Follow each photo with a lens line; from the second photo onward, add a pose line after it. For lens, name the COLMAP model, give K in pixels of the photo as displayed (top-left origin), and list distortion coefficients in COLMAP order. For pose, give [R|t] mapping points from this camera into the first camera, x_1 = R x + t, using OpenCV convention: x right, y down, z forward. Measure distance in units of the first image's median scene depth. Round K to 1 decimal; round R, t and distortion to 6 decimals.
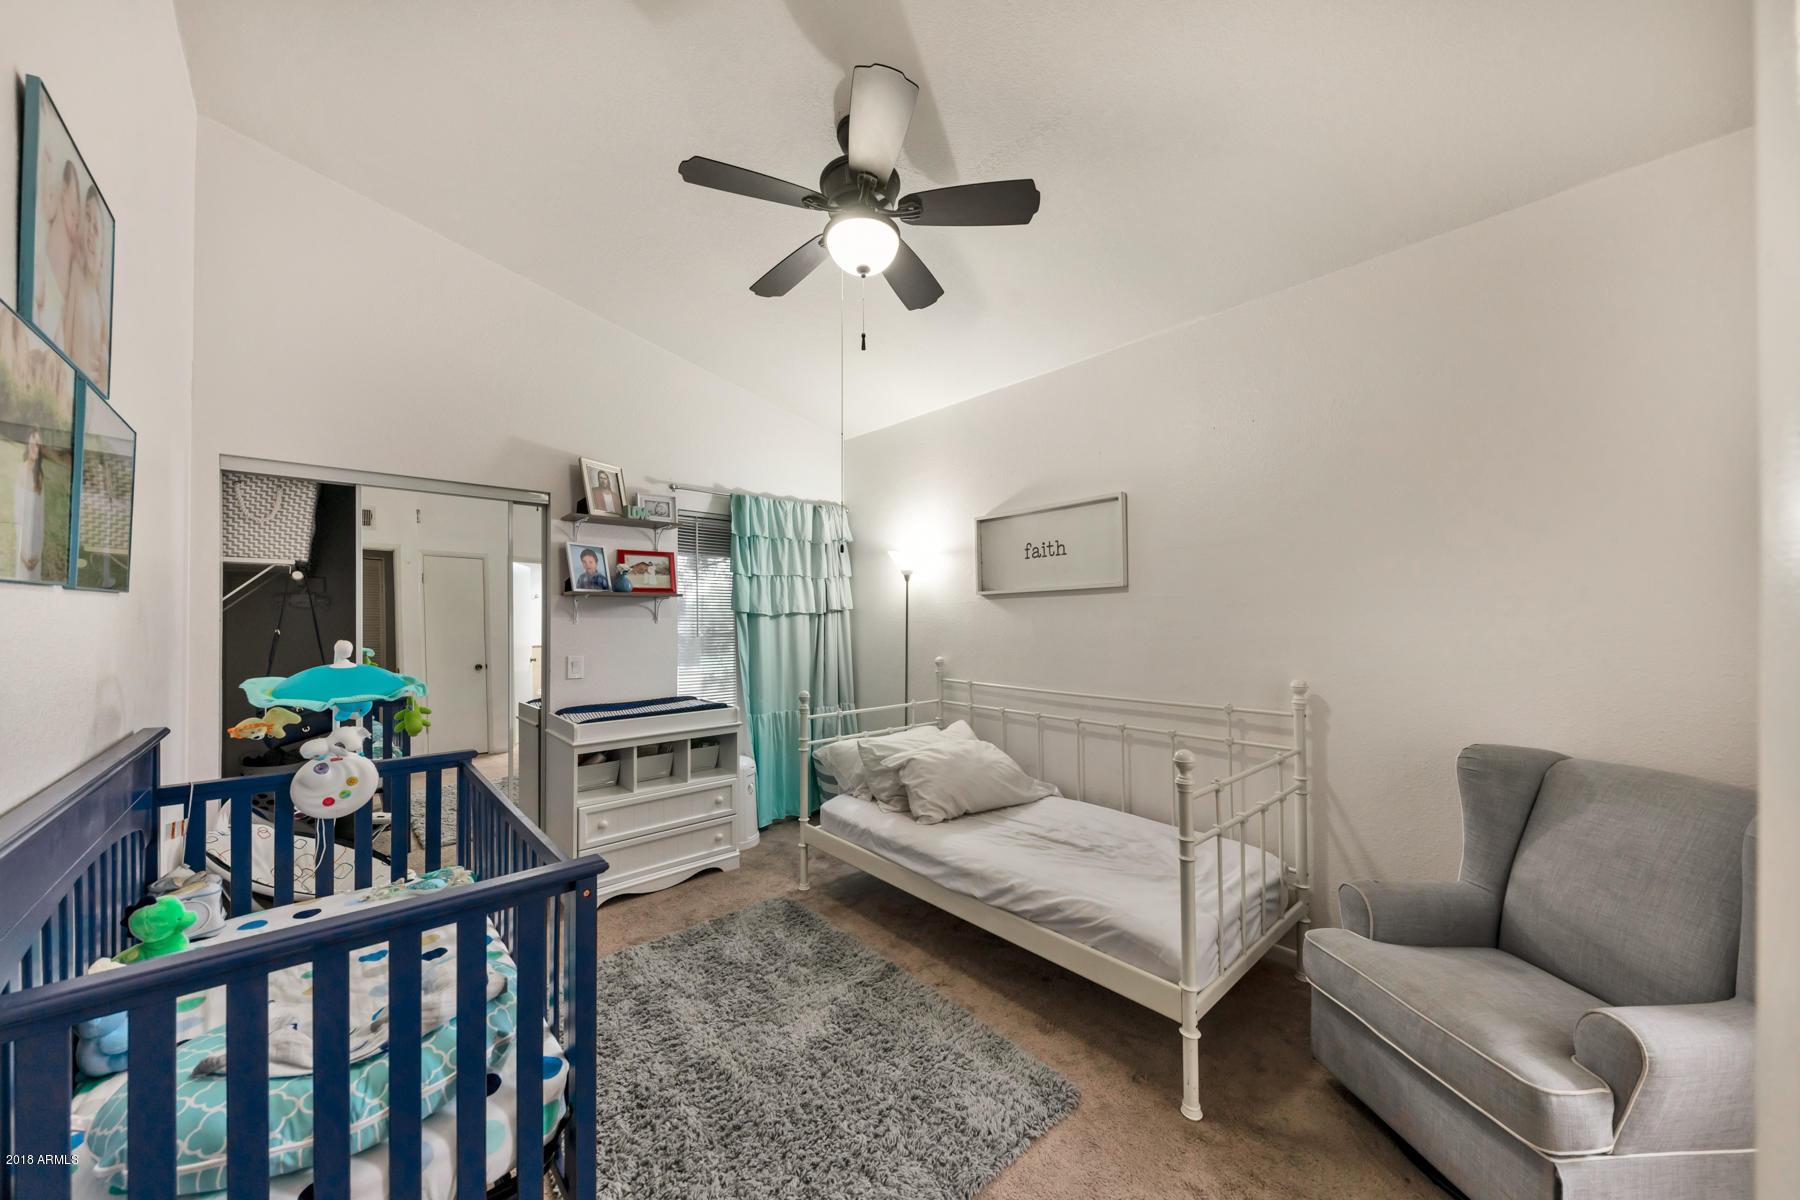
lens RADIAL K [[637.7, 0, 900.0], [0, 637.7, 600.0], [0, 0, 1]] dist [-0.000079, 0.000001]
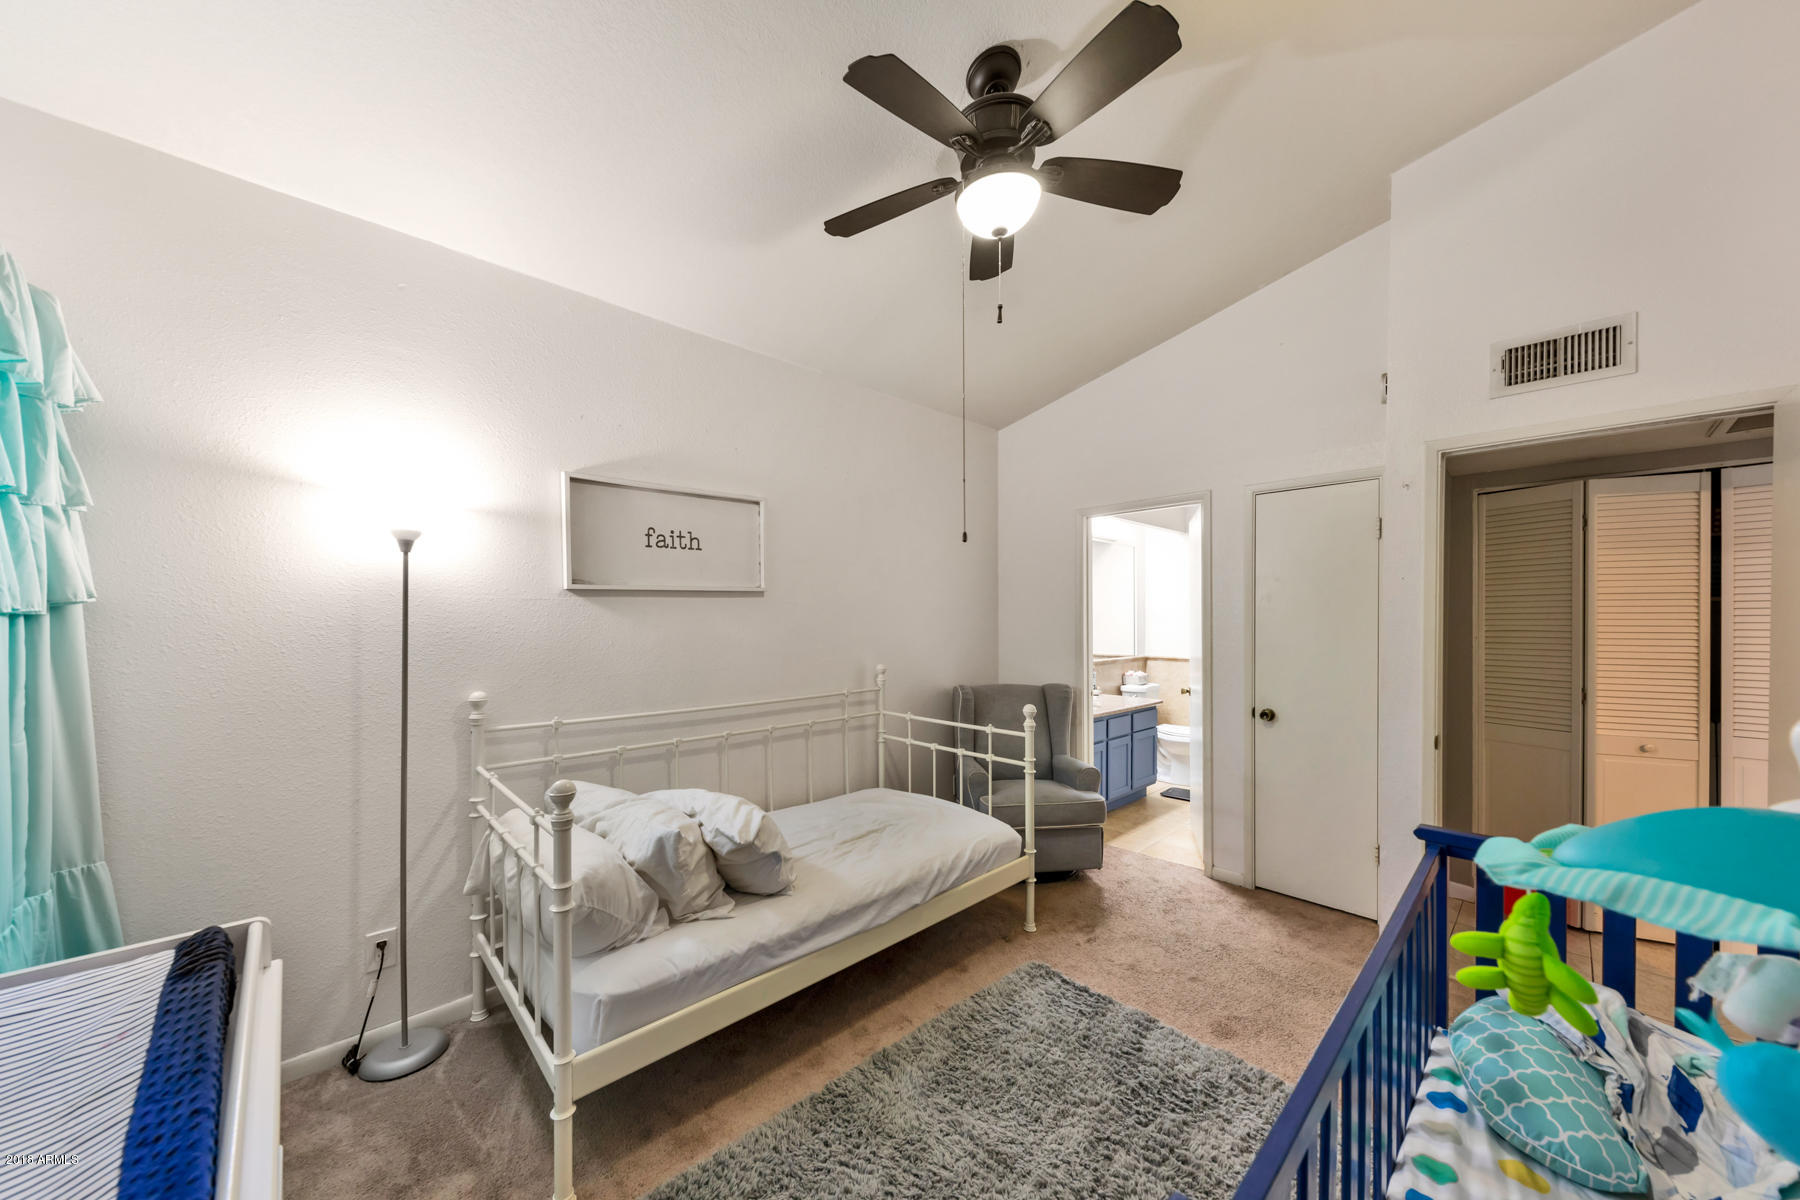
lens RADIAL K [[627.7, 0, 898.4], [0, 627.7, 613.0], [0, 0, 1]] dist [0.000045, 0.000006]
pose [[-0.033328, 0.014848, 0.999334, -0.602915], [-0.021525, 0.999647, -0.015570, 0.022026], [-0.999213, -0.022030, -0.032996, 0.754886]]
